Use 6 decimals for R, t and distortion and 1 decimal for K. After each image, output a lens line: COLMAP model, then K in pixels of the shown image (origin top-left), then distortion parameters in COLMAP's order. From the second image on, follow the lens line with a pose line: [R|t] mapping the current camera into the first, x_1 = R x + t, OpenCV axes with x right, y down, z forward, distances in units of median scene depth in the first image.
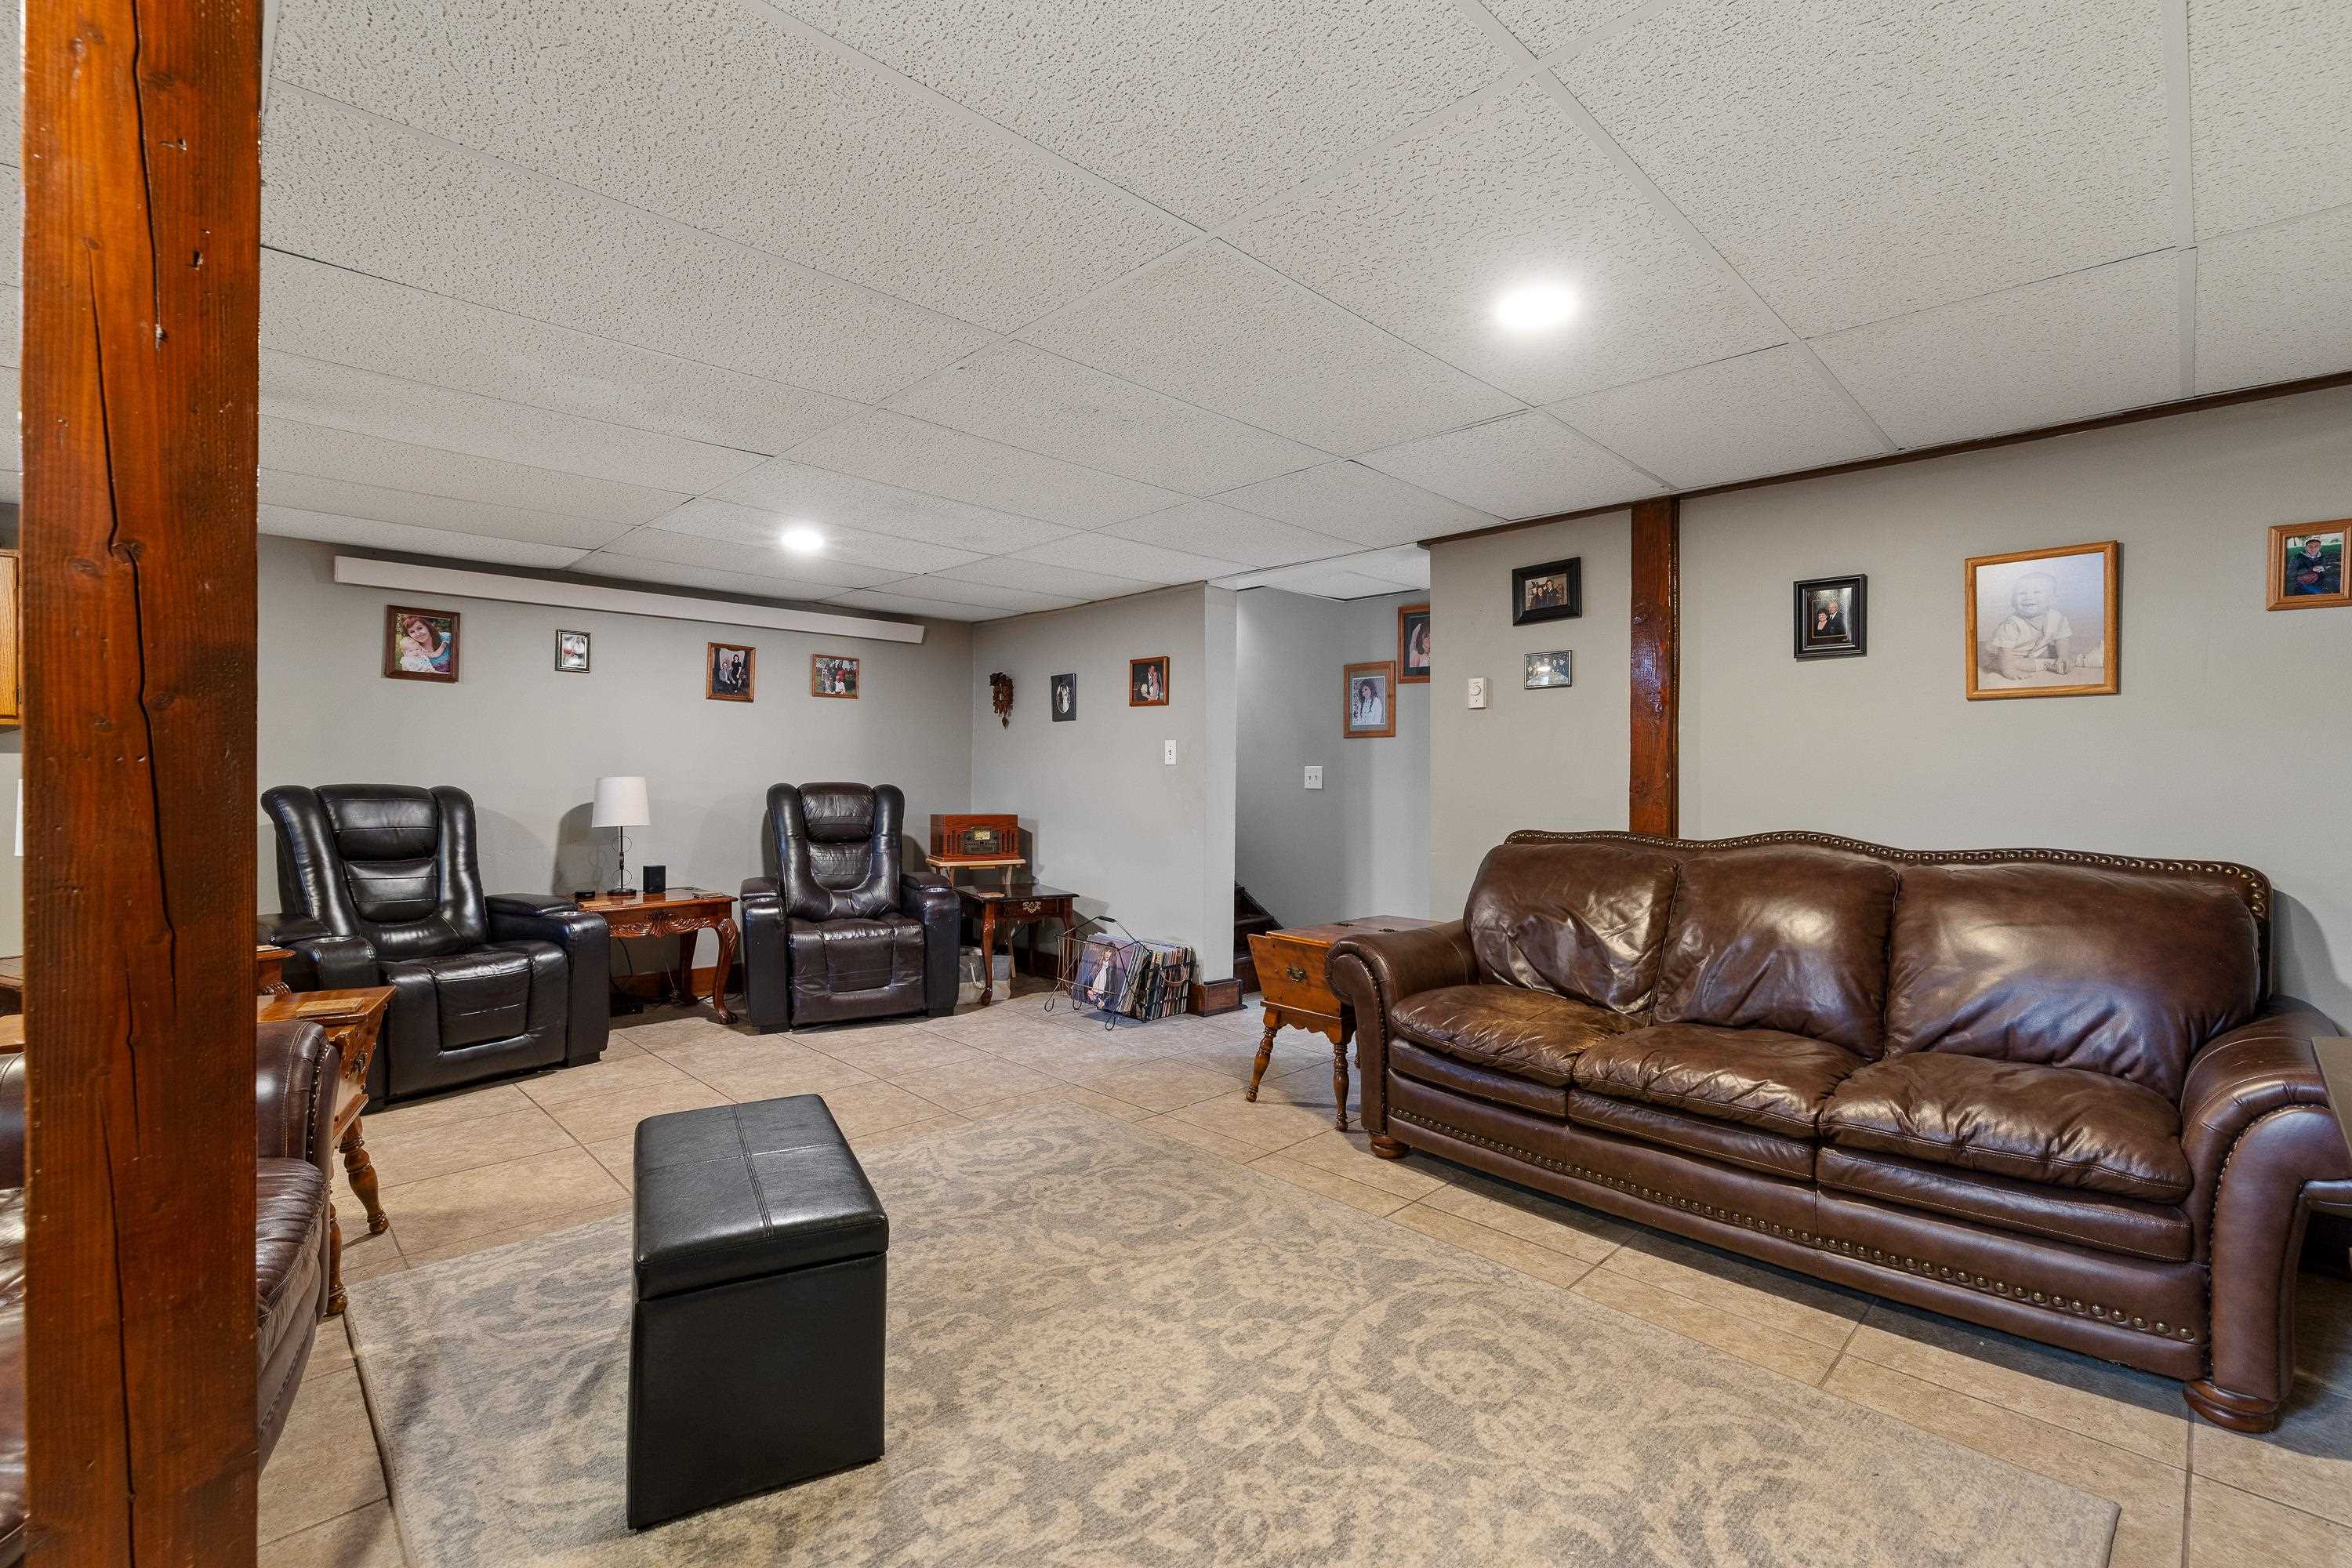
lens RADIAL K [[1020.7, 0, 1189.8], [0, 1020.7, 778.7], [0, 0, 1]] dist [-0.004362, 0.000512]
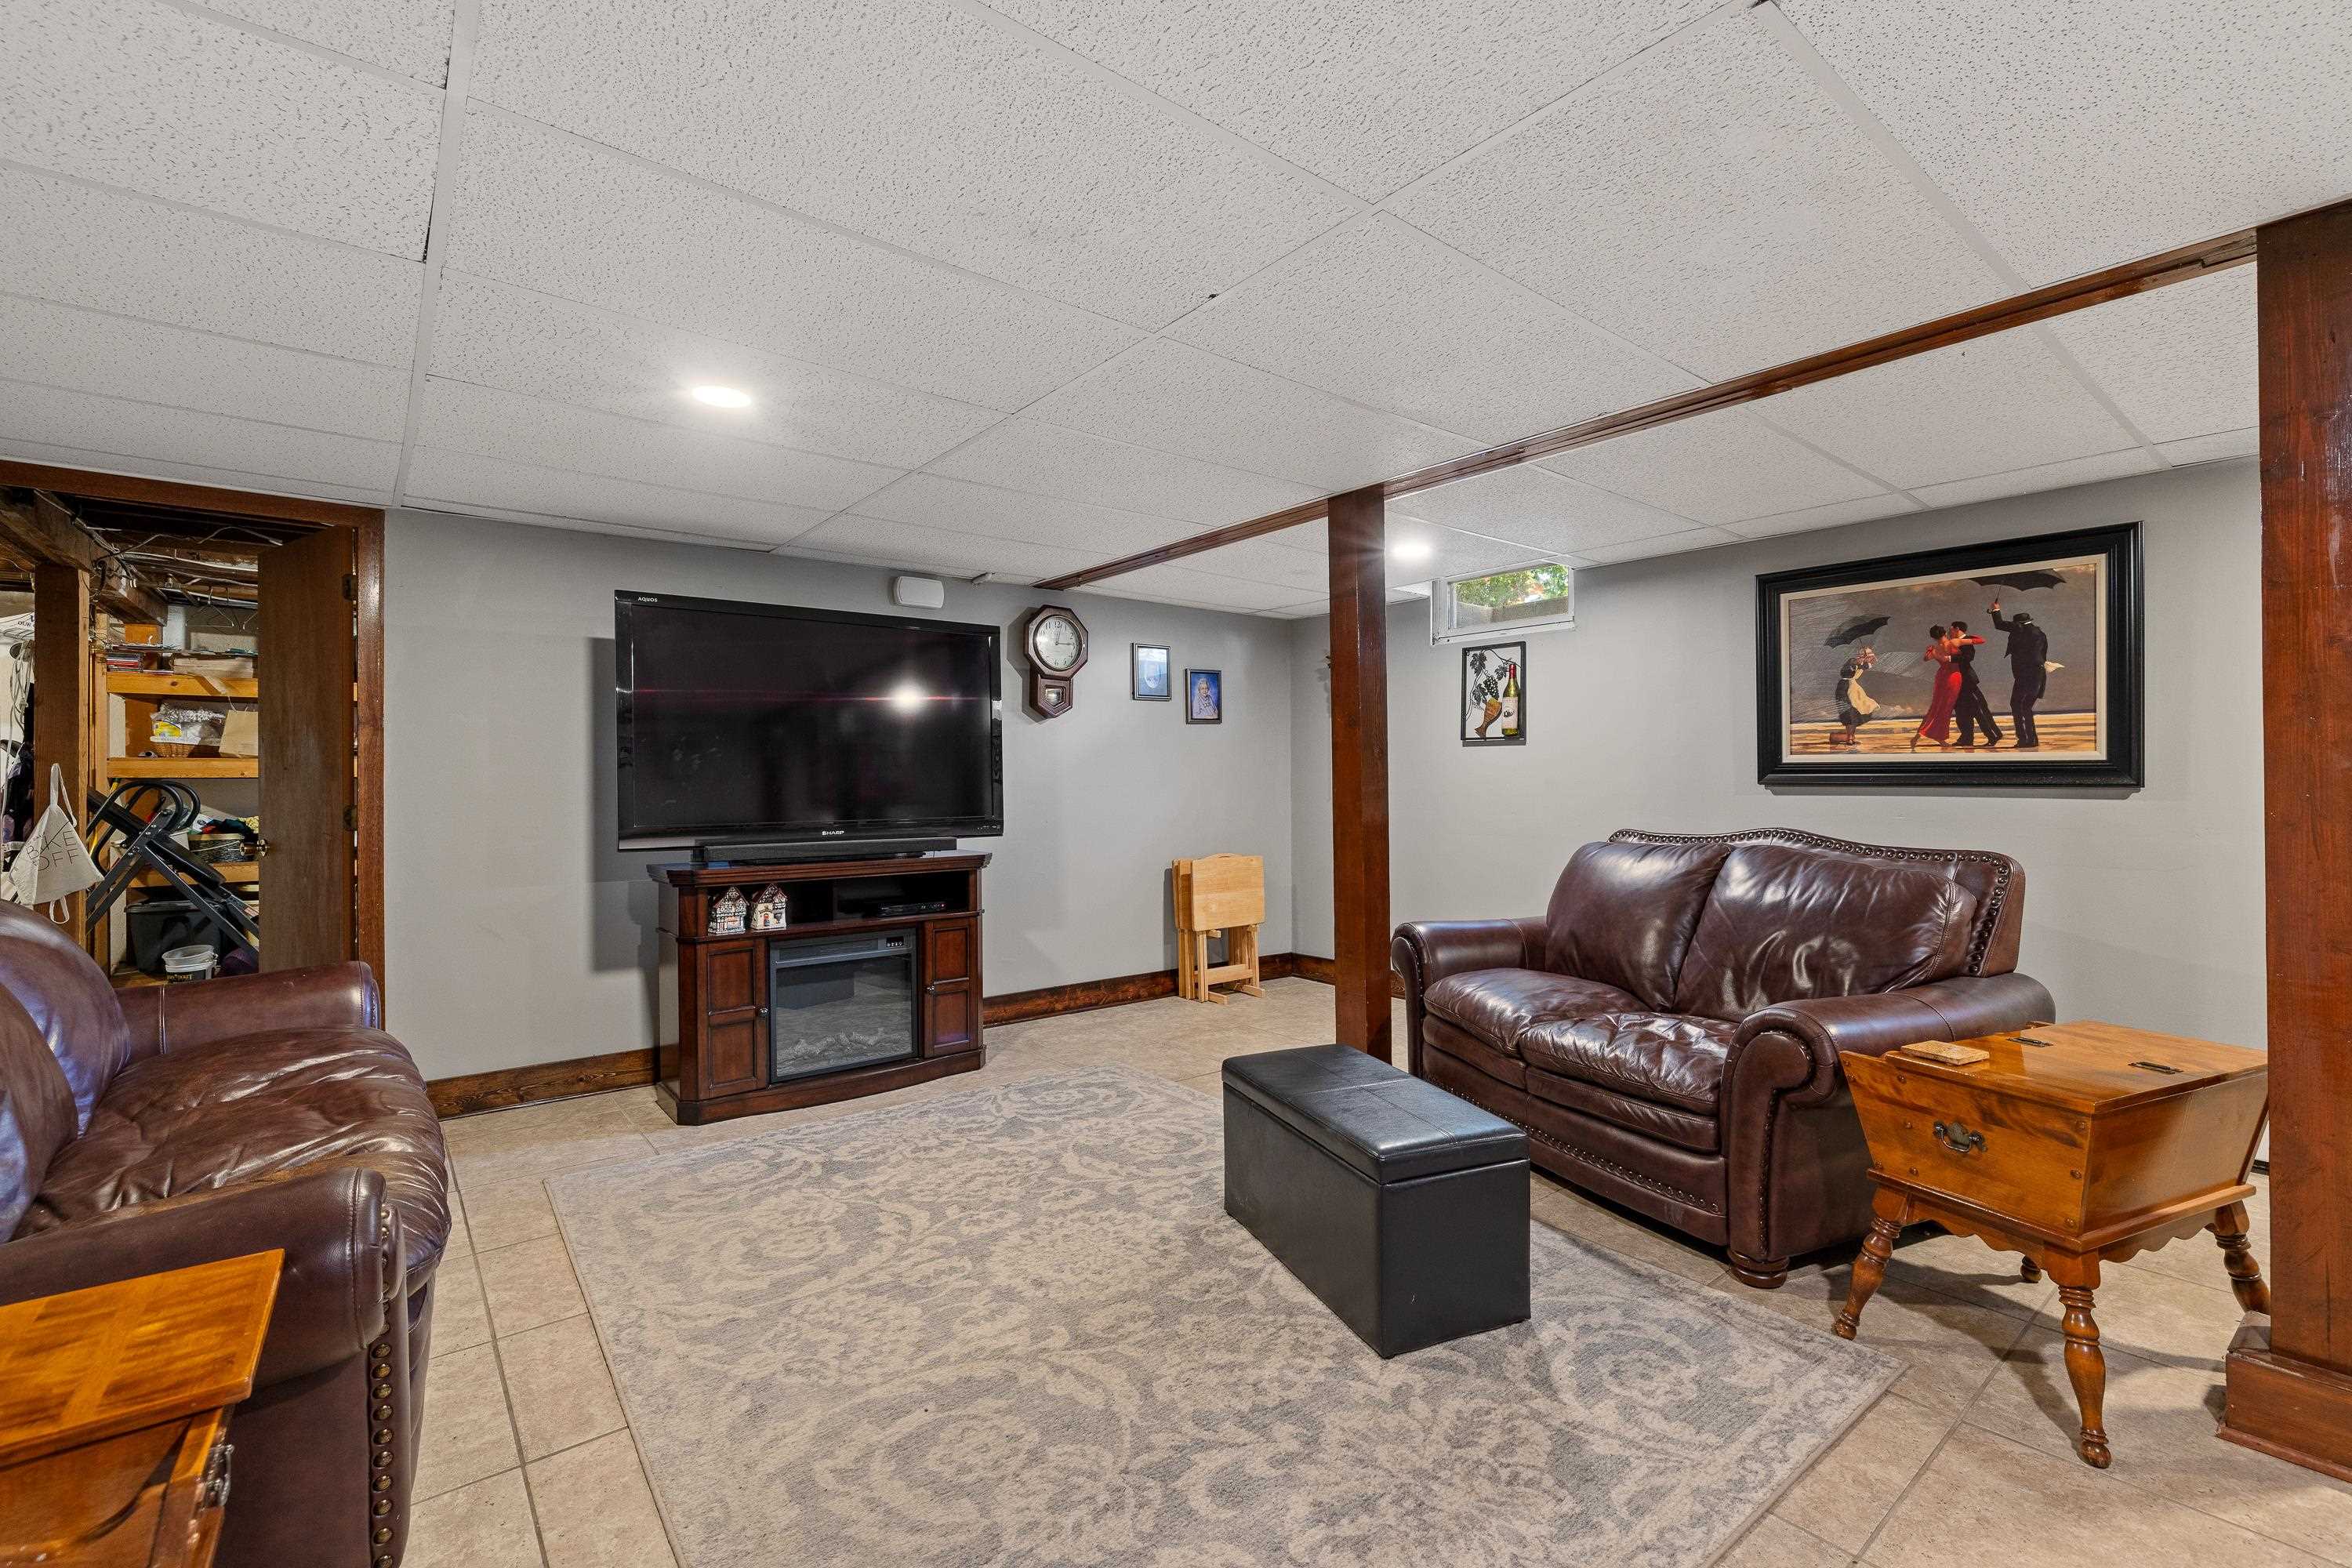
lens RADIAL K [[1020.7, 0, 1185.0], [0, 1020.7, 787.9], [0, 0, 1]] dist [-0.004362, 0.000512]
pose [[-0.994549, -0.000075, 0.104274, -0.250992], [0.001530, 0.999882, 0.015311, -0.009284], [-0.104262, 0.015387, -0.994431, 1.594964]]
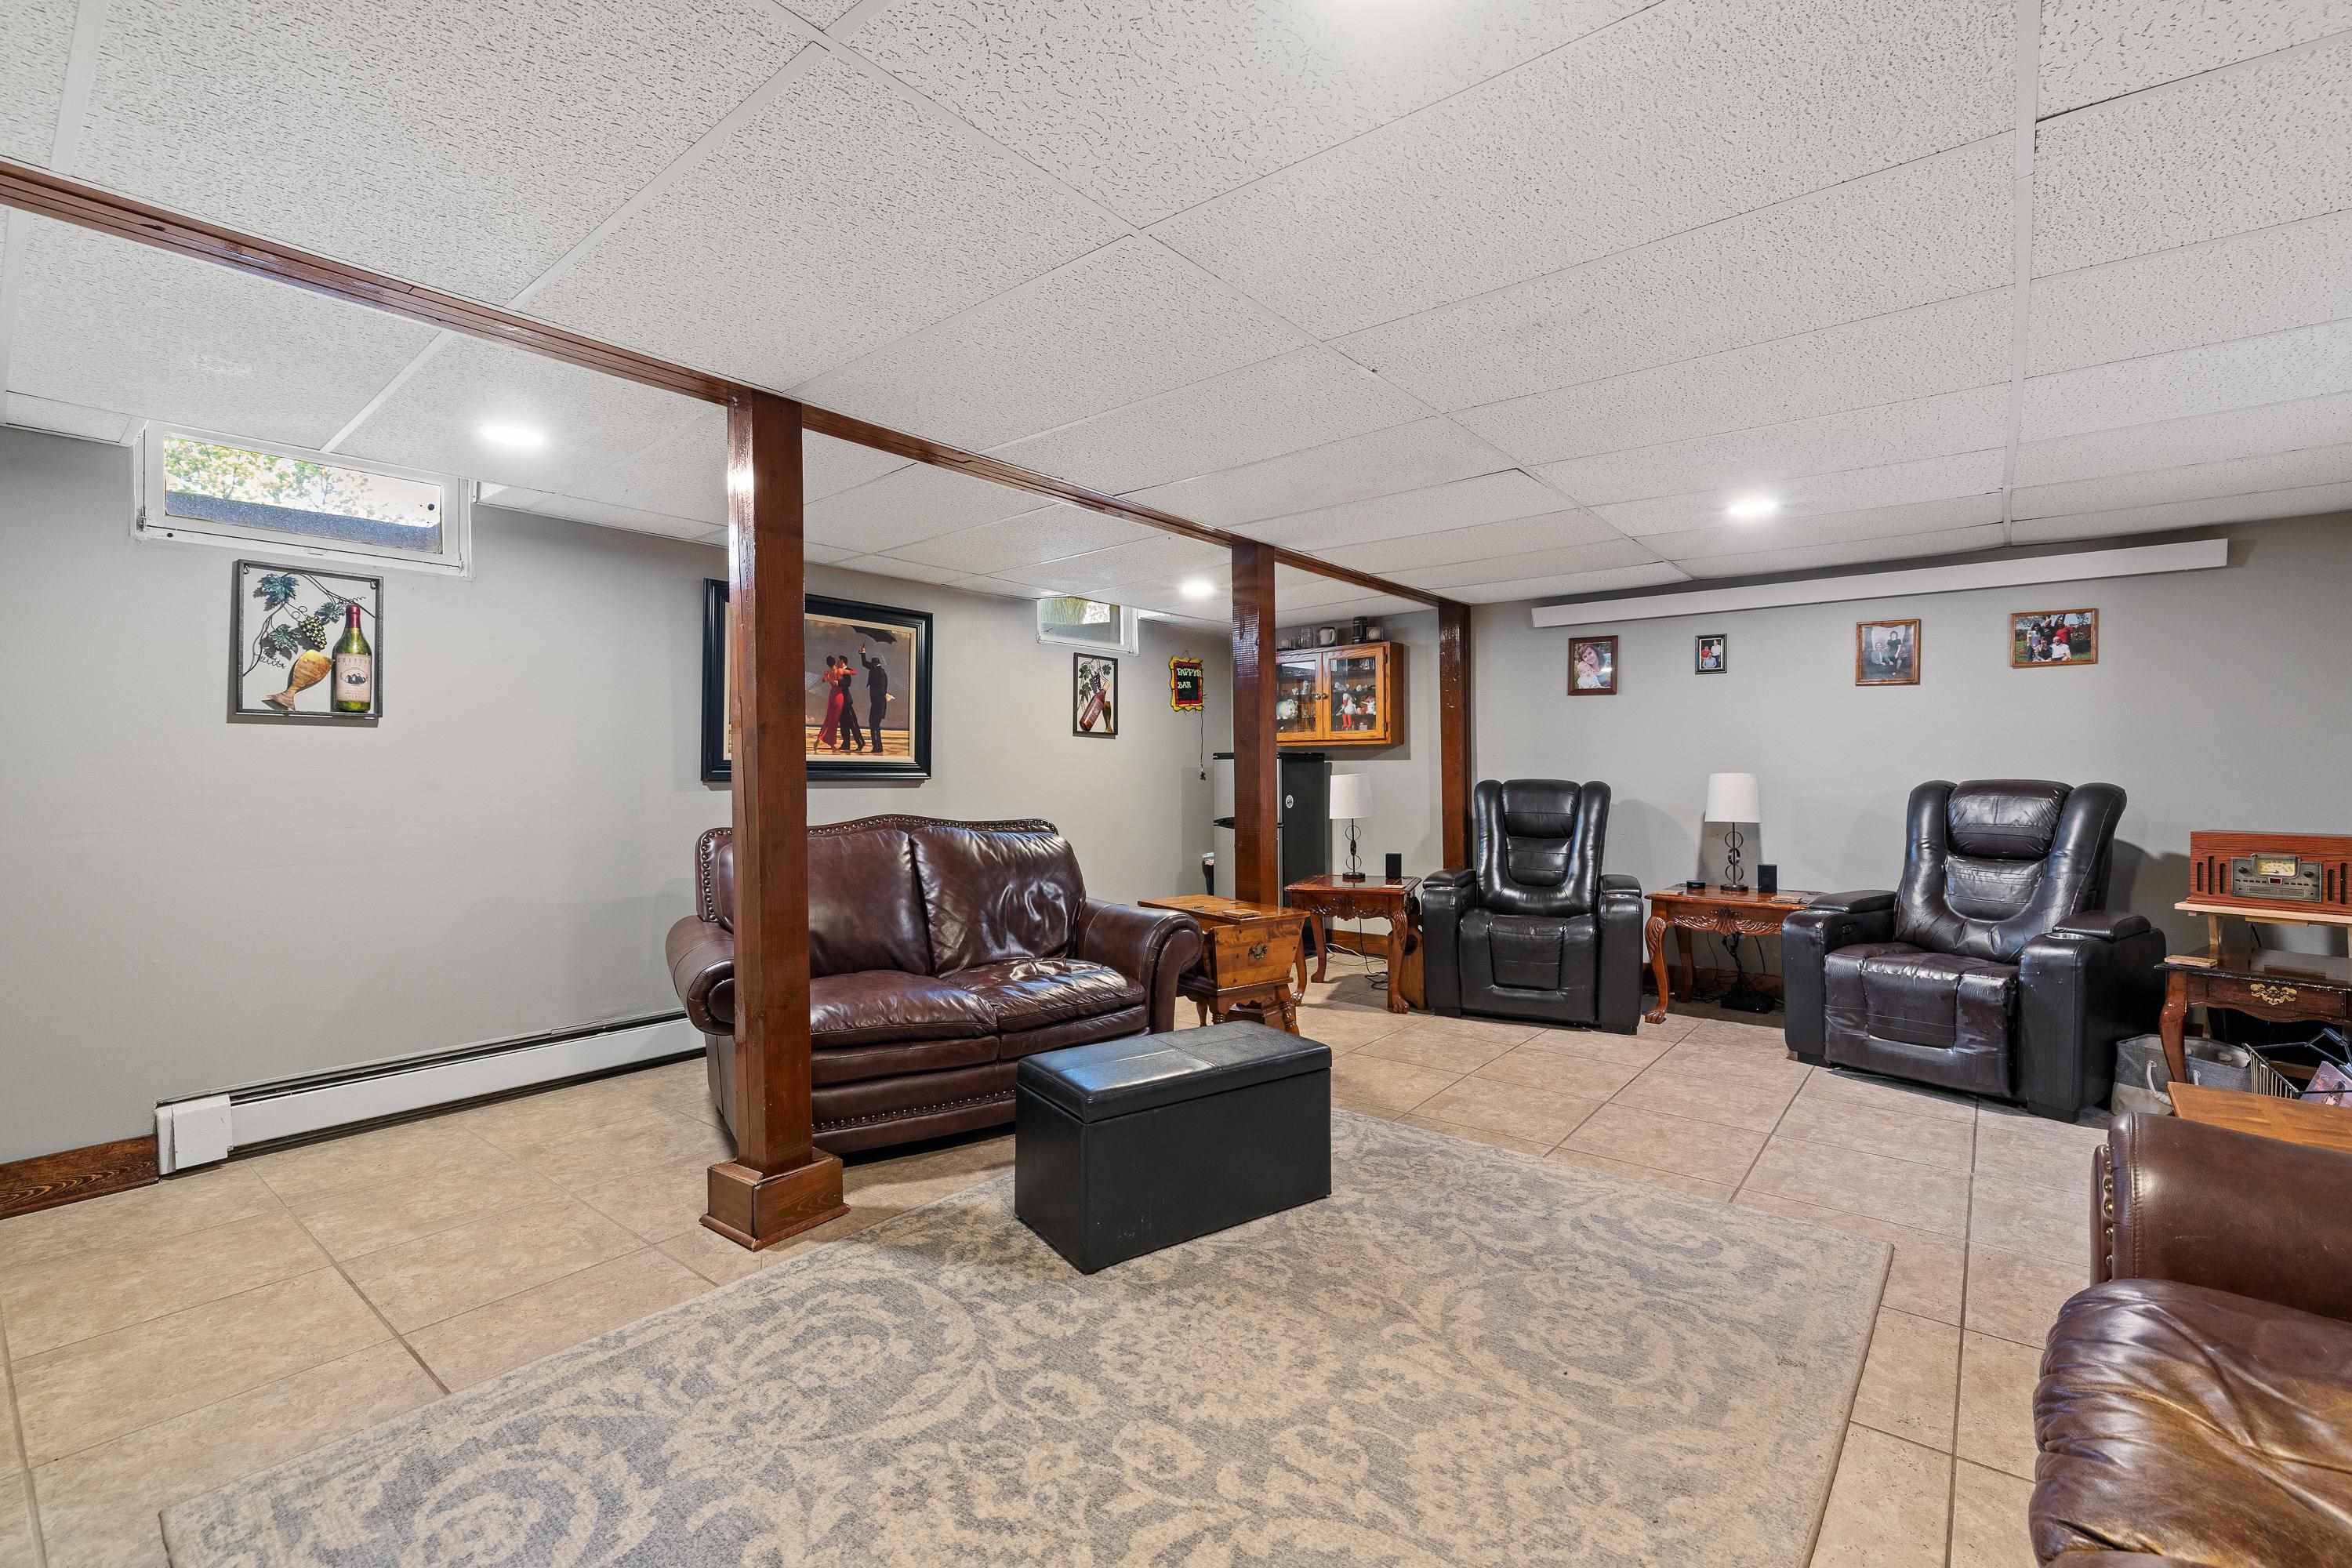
lens RADIAL K [[1020.7, 0, 1195.1], [0, 1020.7, 763.5], [0, 0, 1]] dist [-0.004362, 0.000512]
pose [[0.118983, -0.011959, -0.992824, 0.663055], [-0.000234, 0.999927, -0.012073, 0.002221], [0.992896, 0.001668, 0.118972, 0.607781]]
